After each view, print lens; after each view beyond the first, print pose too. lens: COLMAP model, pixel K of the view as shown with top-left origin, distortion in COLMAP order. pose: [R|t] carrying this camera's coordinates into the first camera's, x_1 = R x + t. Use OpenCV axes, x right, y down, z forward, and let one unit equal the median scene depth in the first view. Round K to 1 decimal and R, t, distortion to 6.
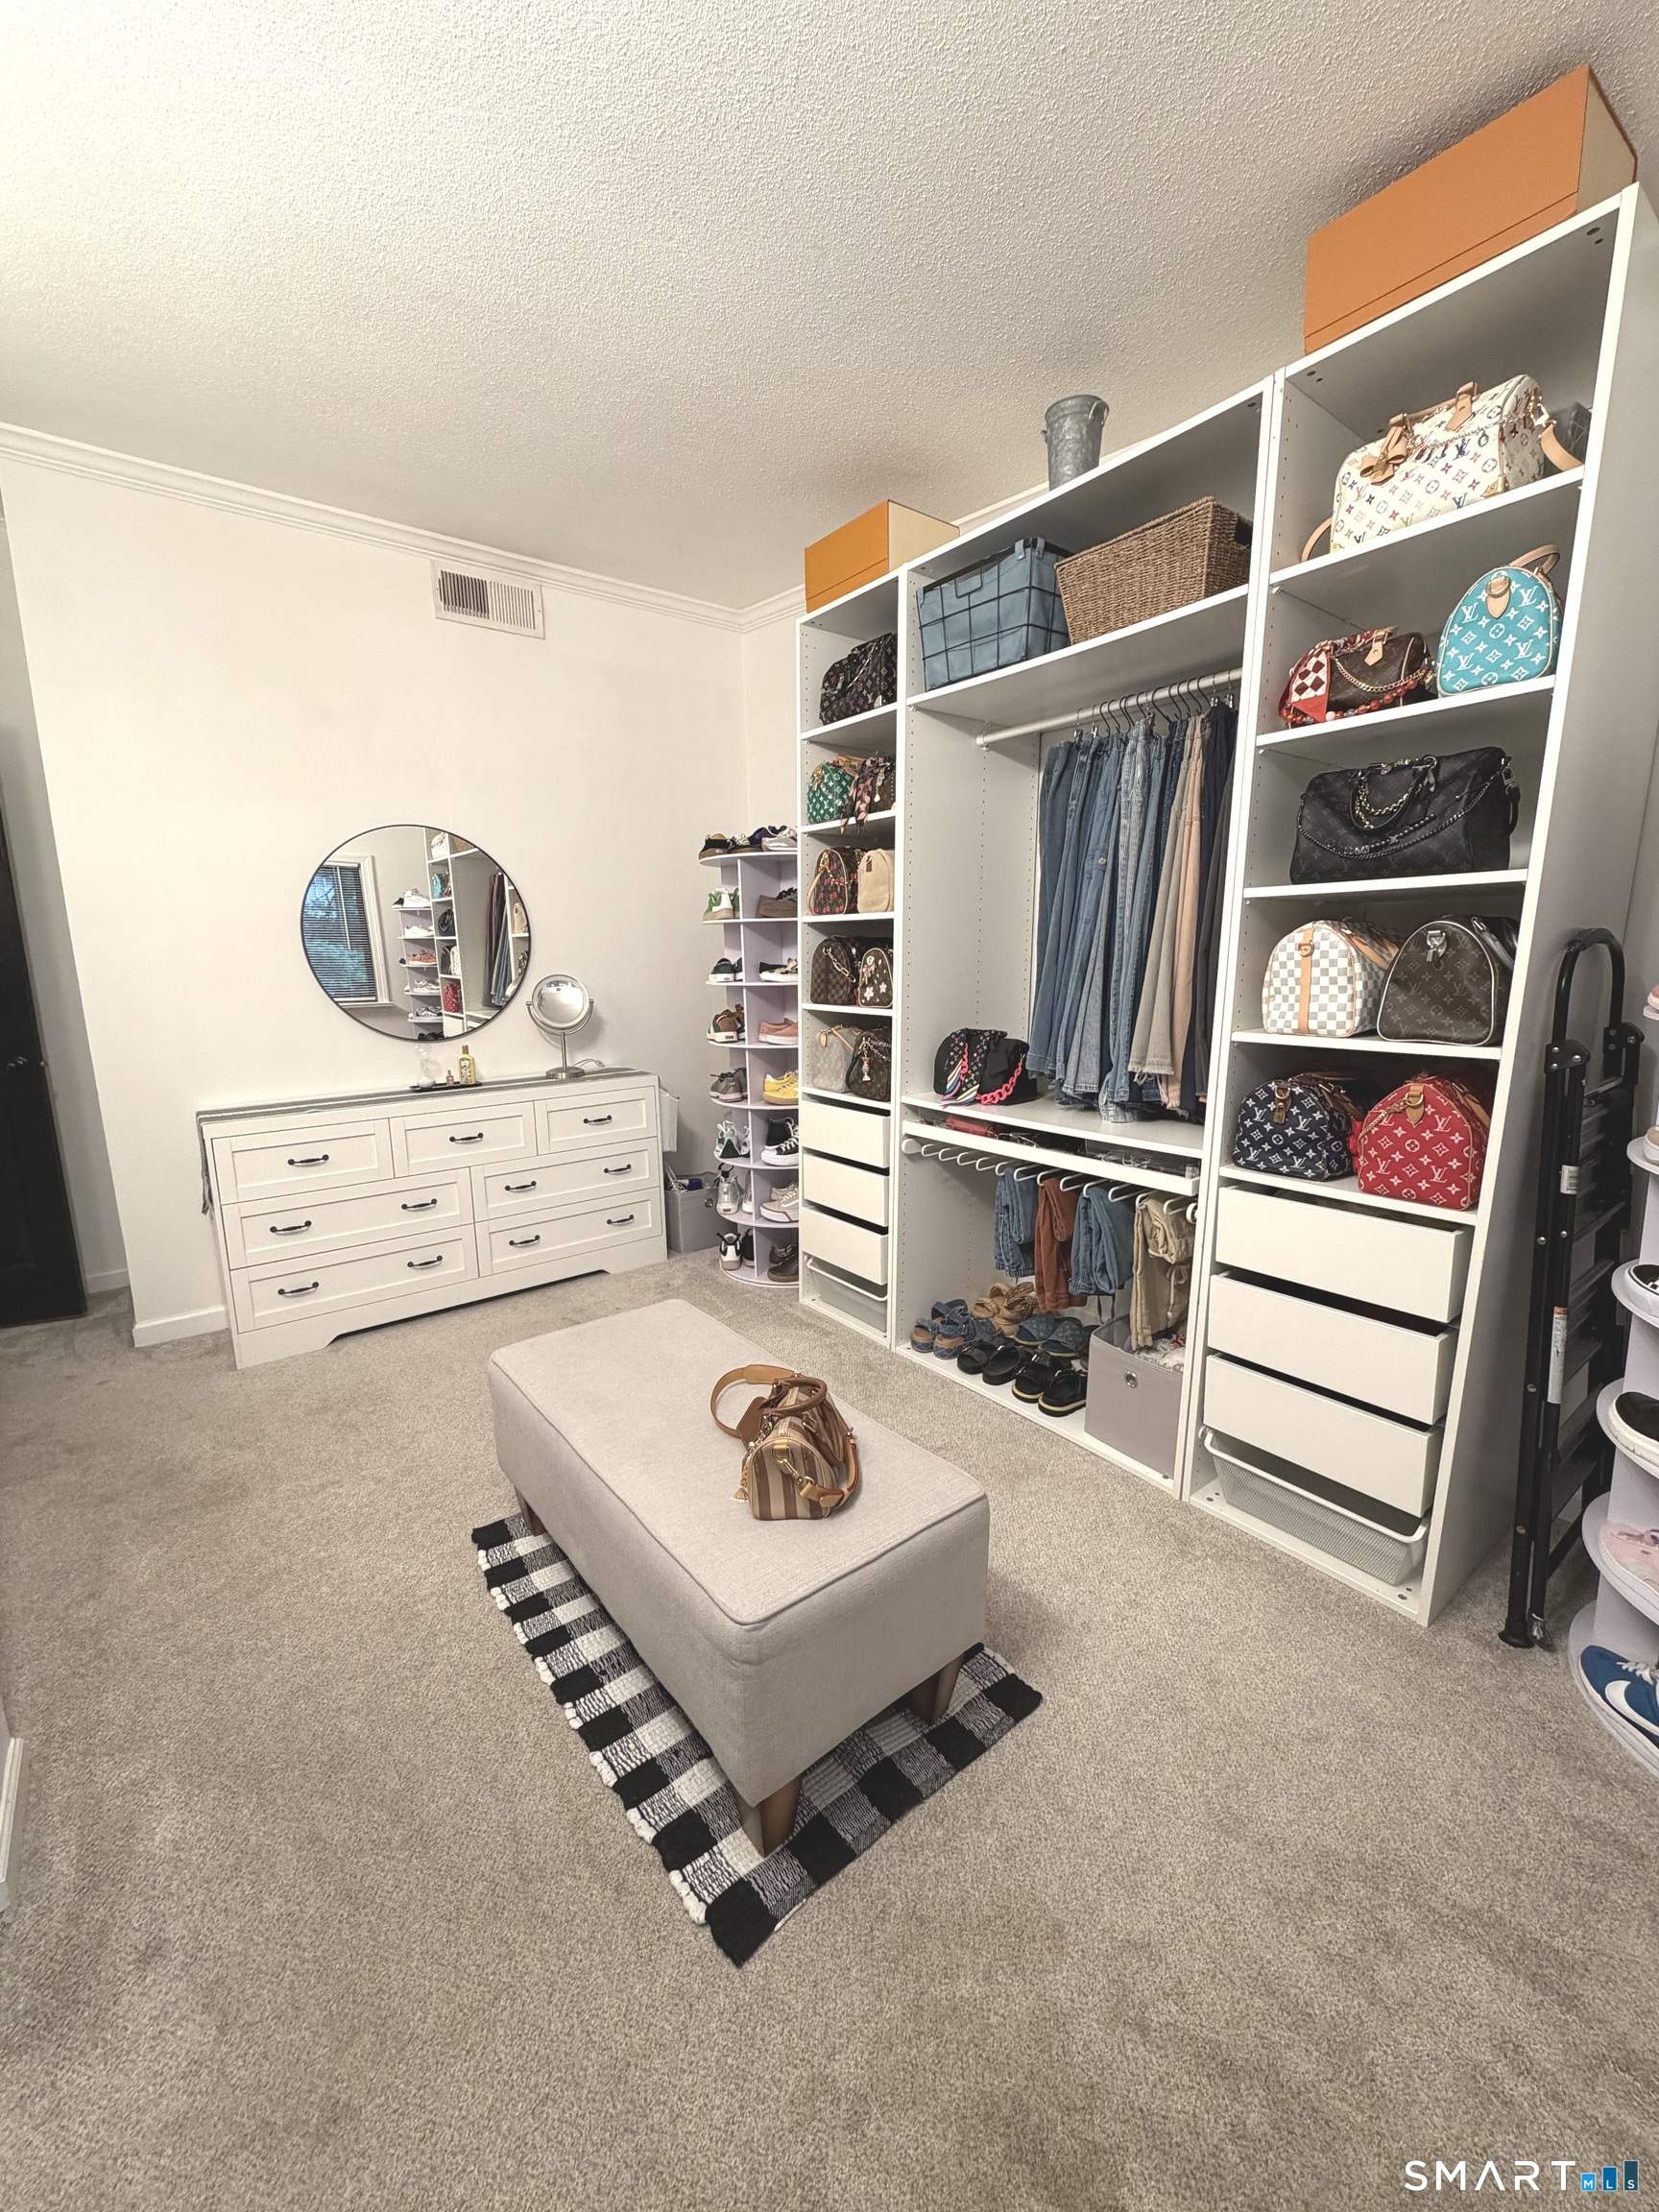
lens RADIAL K [[881.3, 0, 834.5], [0, 881.3, 1097.9], [0, 0, 1]] dist [0.001501, 0.000694]
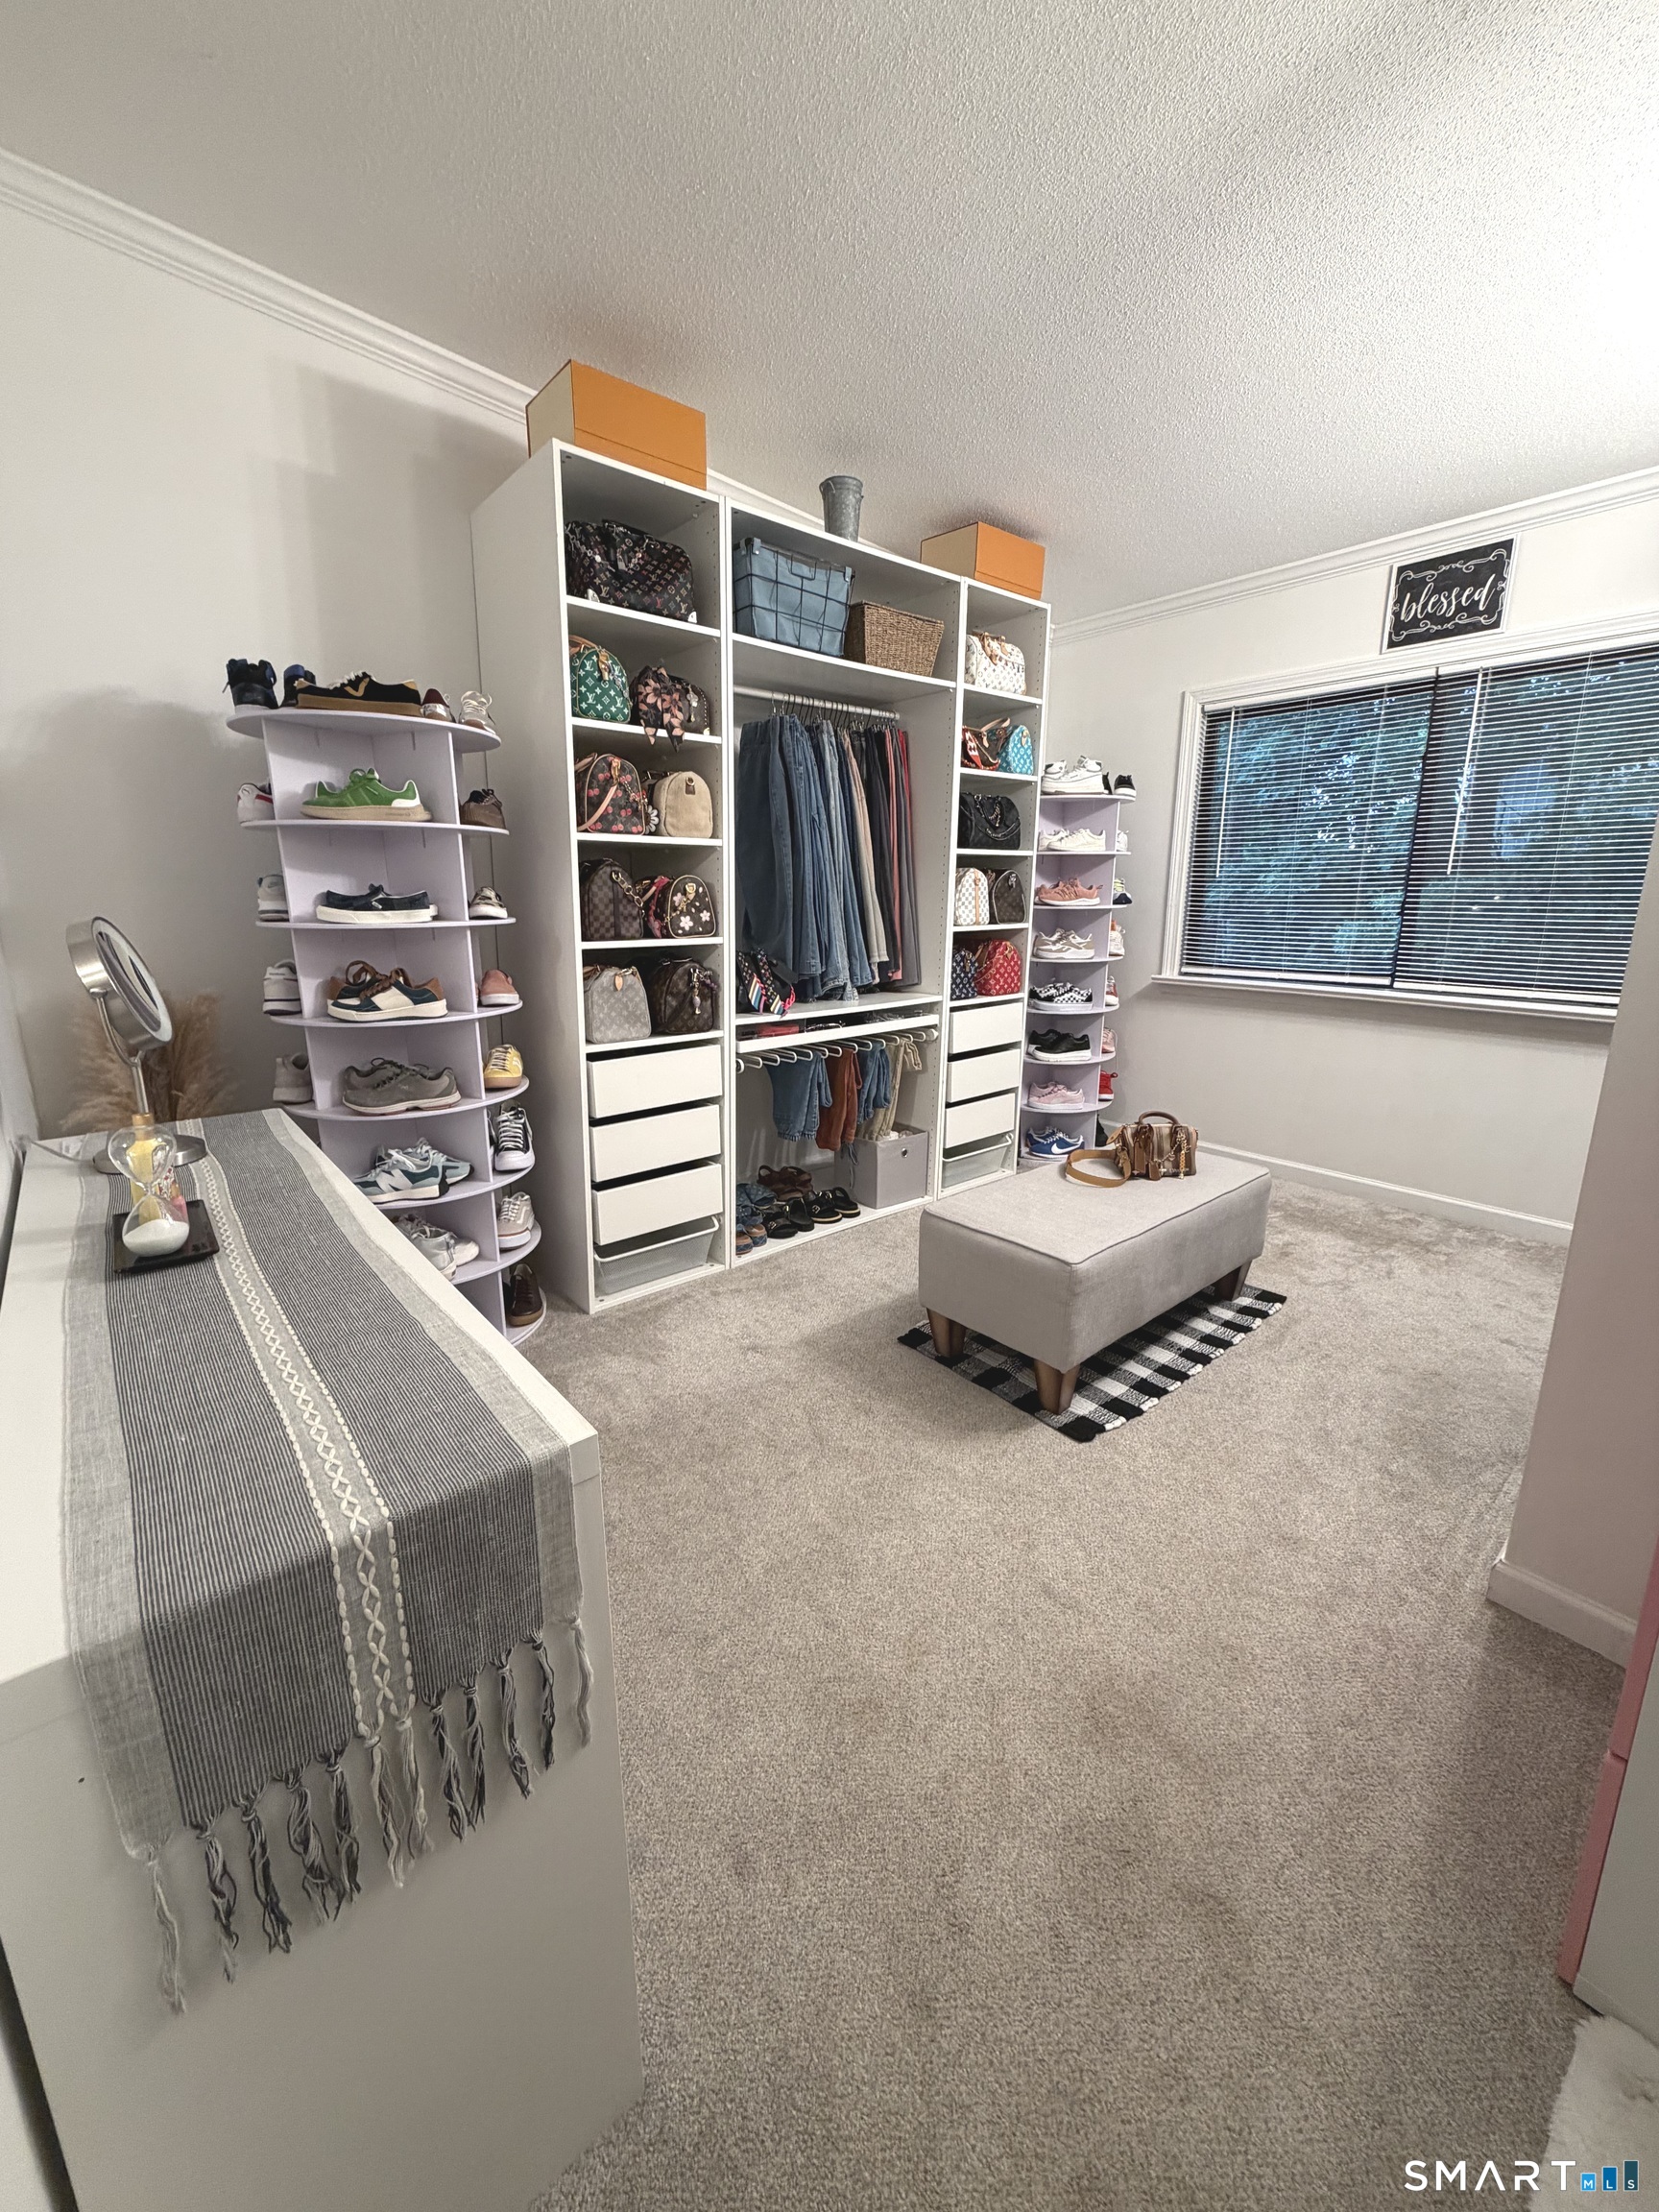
lens RADIAL K [[881.3, 0, 834.5], [0, 881.3, 1097.9], [0, 0, 1]] dist [0.001501, 0.000694]
pose [[-0.045290, -0.213564, 0.975879, -1.034318], [0.171406, 0.960732, 0.218205, -0.128311], [-0.984159, 0.177154, -0.006906, 0.962617]]
